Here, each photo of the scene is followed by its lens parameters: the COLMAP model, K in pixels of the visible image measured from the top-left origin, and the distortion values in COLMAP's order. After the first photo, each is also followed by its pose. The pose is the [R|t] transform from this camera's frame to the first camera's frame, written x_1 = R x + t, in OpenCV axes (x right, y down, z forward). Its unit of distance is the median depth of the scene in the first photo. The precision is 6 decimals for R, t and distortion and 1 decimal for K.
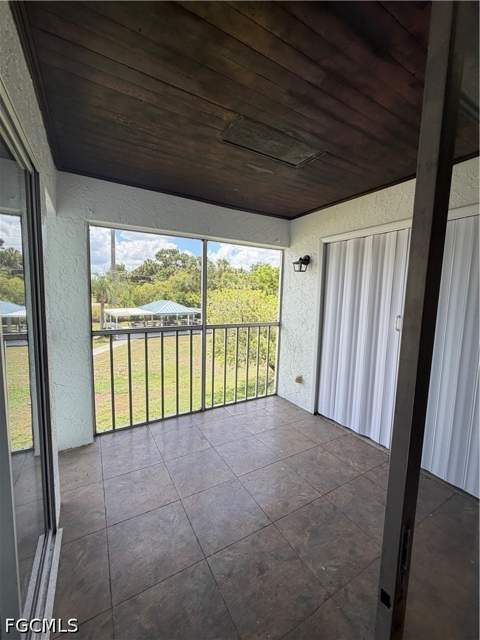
lens RADIAL K [[256.7, 0, 240.0], [0, 256.7, 320.0], [0, 0, 1]] dist [-0.001880, -0.000285]
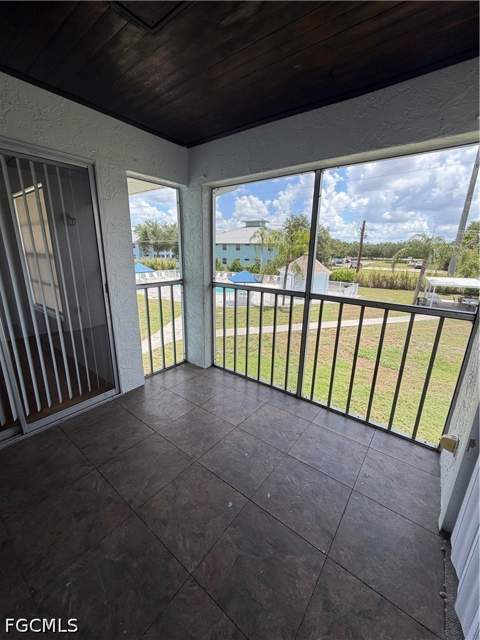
lens RADIAL K [[256.7, 0, 242.5], [0, 256.7, 319.9], [0, 0, 1]] dist [-0.001880, -0.000285]
pose [[0.372328, 0.227522, -0.899781, 0.515433], [-0.109913, 0.973473, 0.200674, -0.033178], [0.921570, 0.024181, 0.387459, 0.565885]]
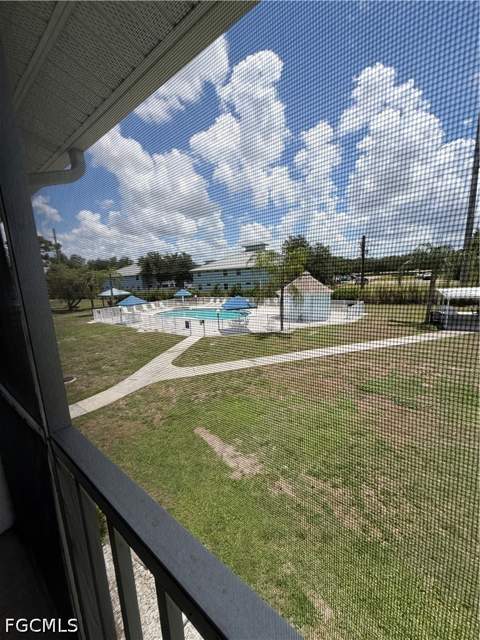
lens RADIAL K [[256.7, 0, 242.7], [0, 256.7, 320.1], [0, 0, 1]] dist [-0.001880, -0.000285]
pose [[0.348079, 0.122449, -0.929434, 0.478216], [-0.039379, 0.992468, 0.116006, -0.039915], [0.936638, -0.003780, 0.350279, 0.621326]]
